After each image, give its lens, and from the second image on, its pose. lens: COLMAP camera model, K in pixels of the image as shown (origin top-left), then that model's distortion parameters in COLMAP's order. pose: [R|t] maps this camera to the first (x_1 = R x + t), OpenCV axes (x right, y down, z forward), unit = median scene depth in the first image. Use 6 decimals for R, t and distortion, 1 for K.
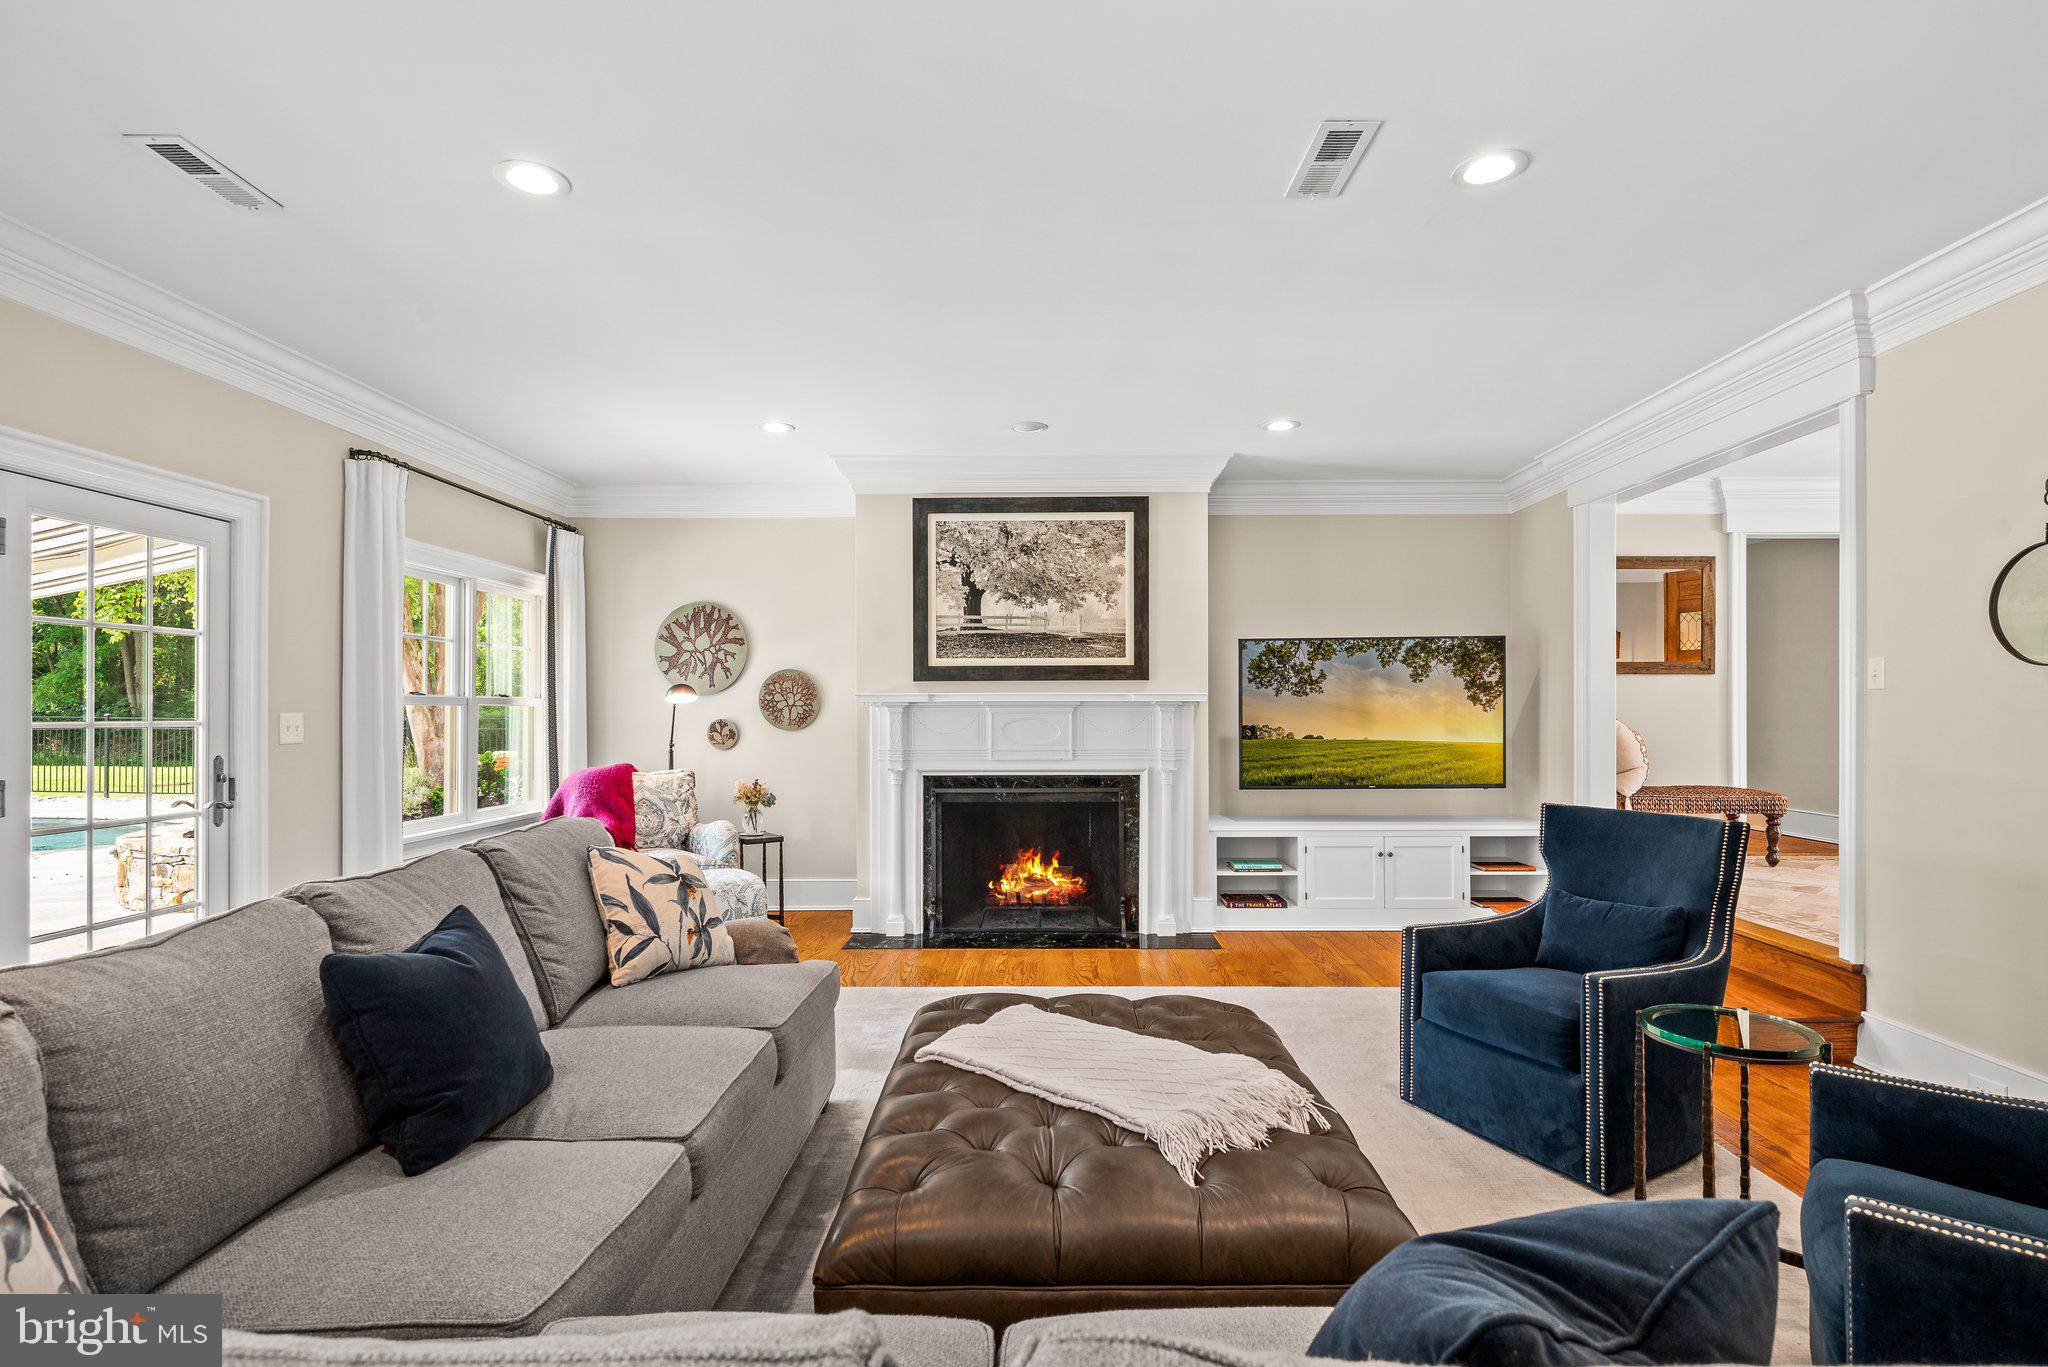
lens RADIAL K [[989.4, 0, 1022.7], [0, 989.4, 702.2], [0, 0, 1]] dist [-0.003302, 0.000118]
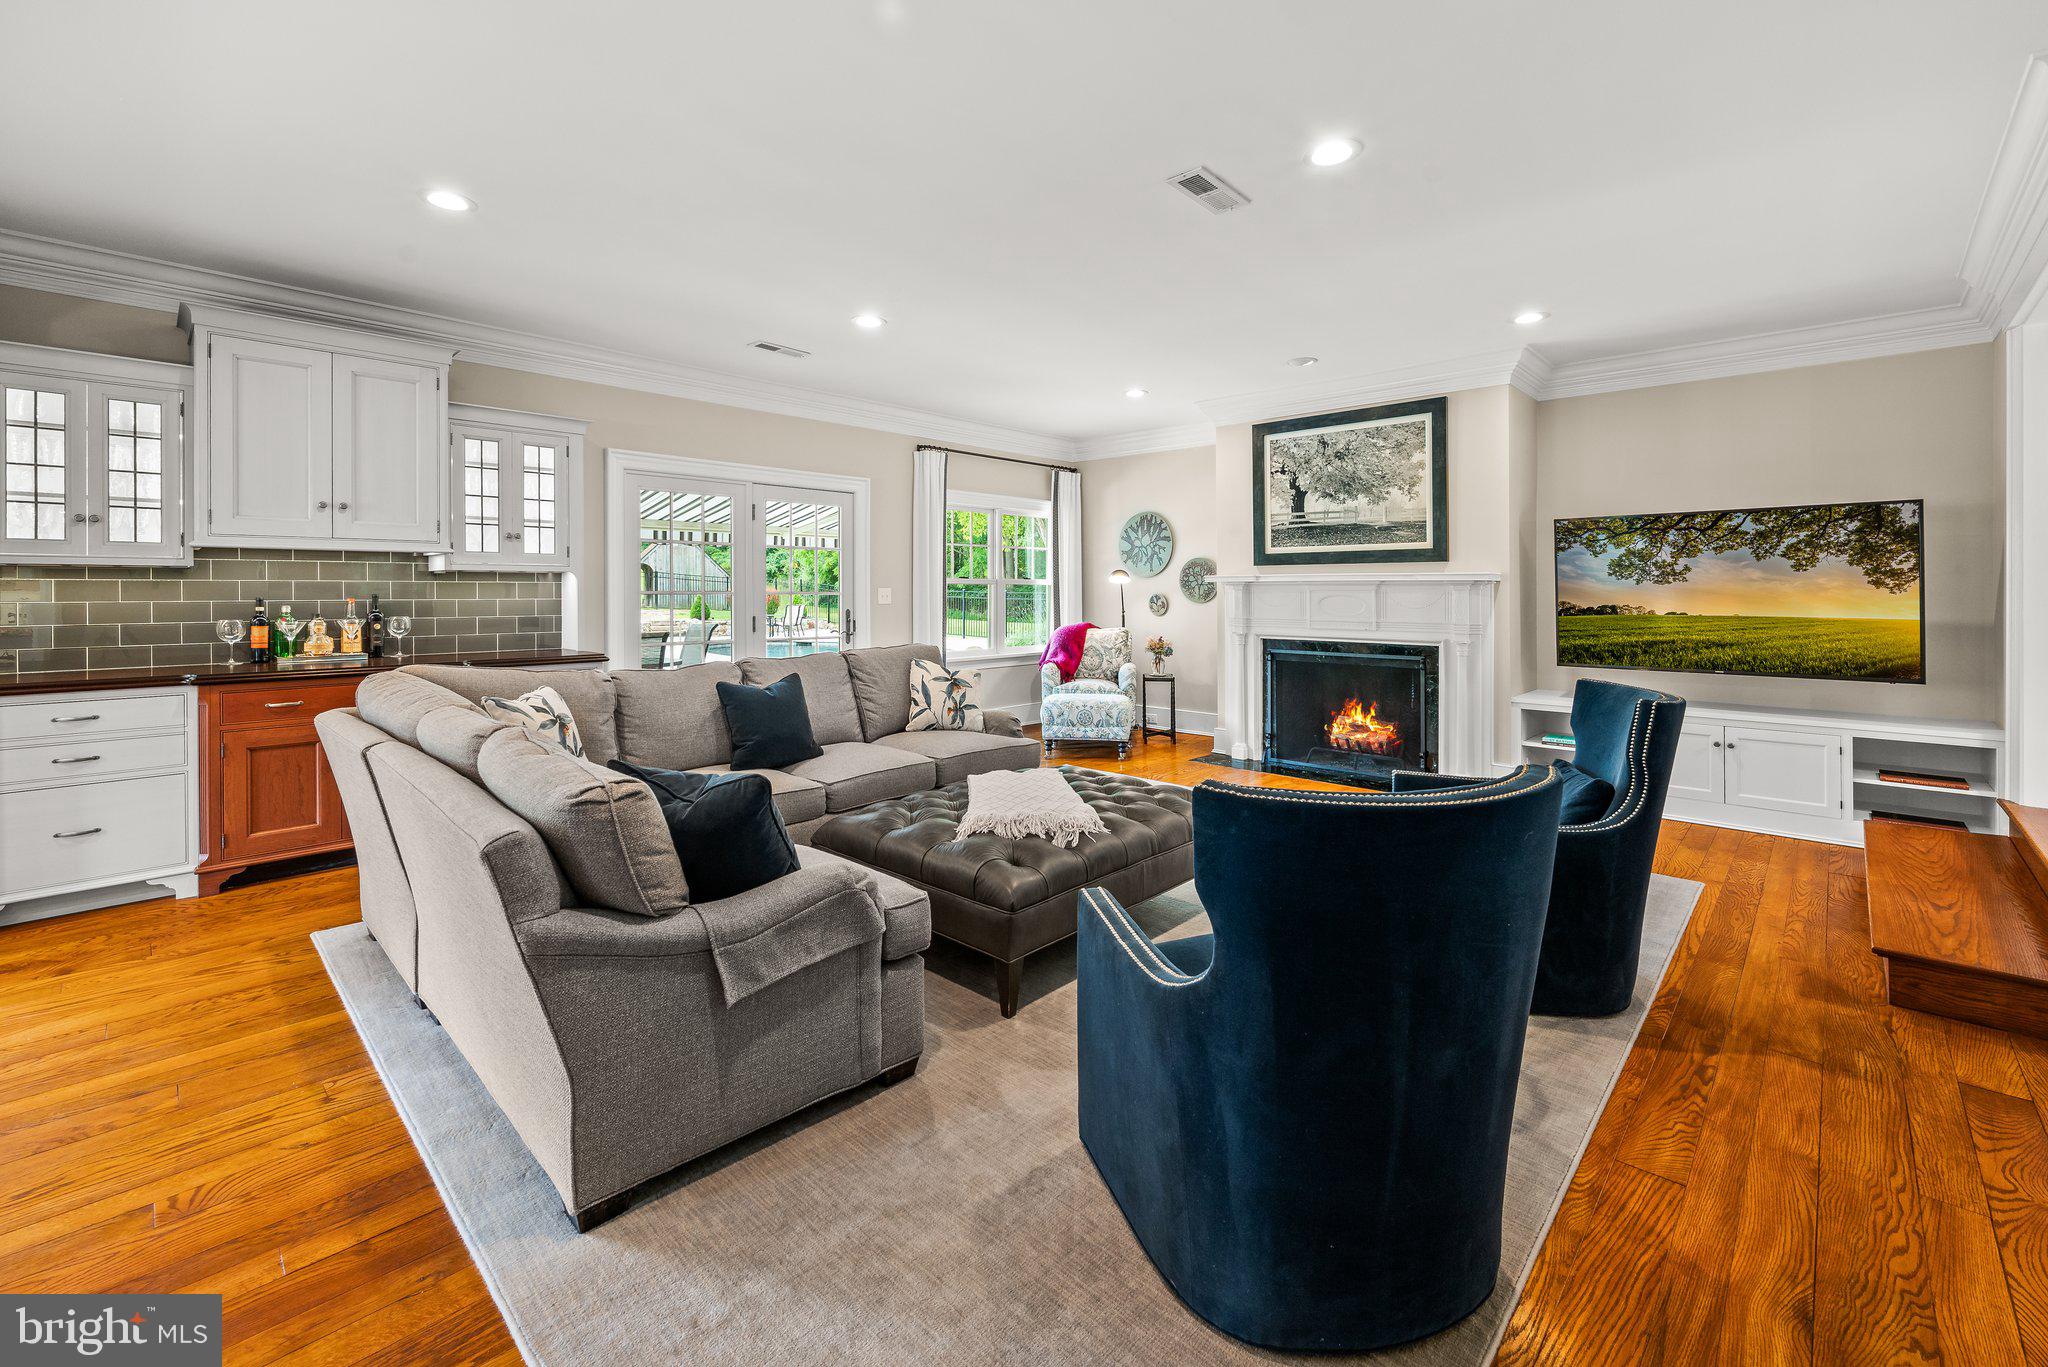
lens RADIAL K [[854.0, 0, 1029.9], [0, 854.0, 588.3], [0, 0, 1]] dist [-0.001796, -0.000097]
pose [[0.736256, 0.002915, -0.676697, 0.431609], [0.002398, 0.999973, 0.006917, 0.000153], [0.676699, -0.006716, 0.736229, -0.026502]]
